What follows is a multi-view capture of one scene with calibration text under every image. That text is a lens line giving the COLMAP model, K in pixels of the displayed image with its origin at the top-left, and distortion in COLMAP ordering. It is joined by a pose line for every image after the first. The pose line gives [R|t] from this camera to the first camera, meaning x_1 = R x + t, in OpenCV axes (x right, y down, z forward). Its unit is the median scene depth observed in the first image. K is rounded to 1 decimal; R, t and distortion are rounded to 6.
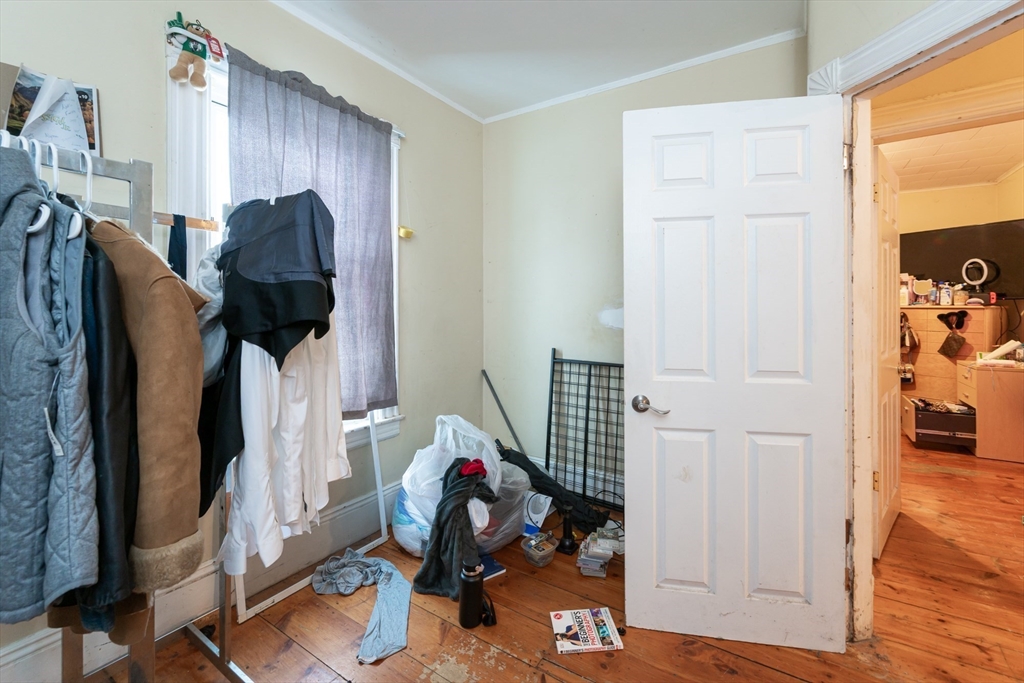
lens RADIAL K [[425.2, 0, 525.9], [0, 425.2, 310.3], [0, 0, 1]] dist [-0.000008, -0.000085]
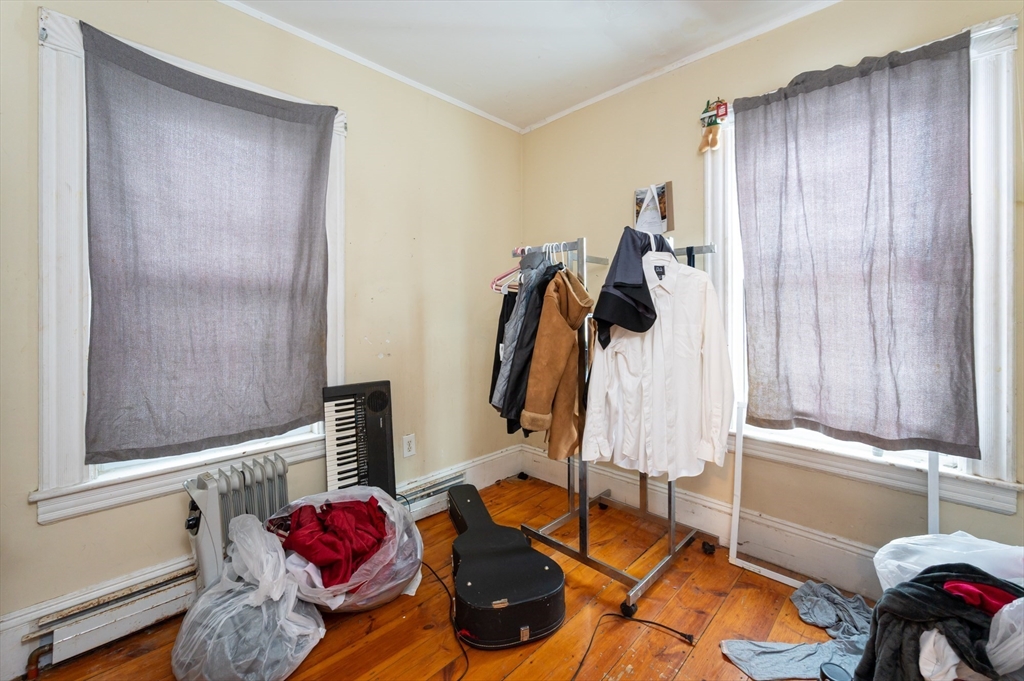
lens RADIAL K [[425.2, 0, 525.9], [0, 425.2, 309.3], [0, 0, 1]] dist [-0.000008, -0.000085]
pose [[-0.178883, -0.000435, -0.983870, 0.567139], [0.000244, 1.000000, -0.000487, -0.005611], [0.983870, -0.000327, -0.178883, 0.544350]]
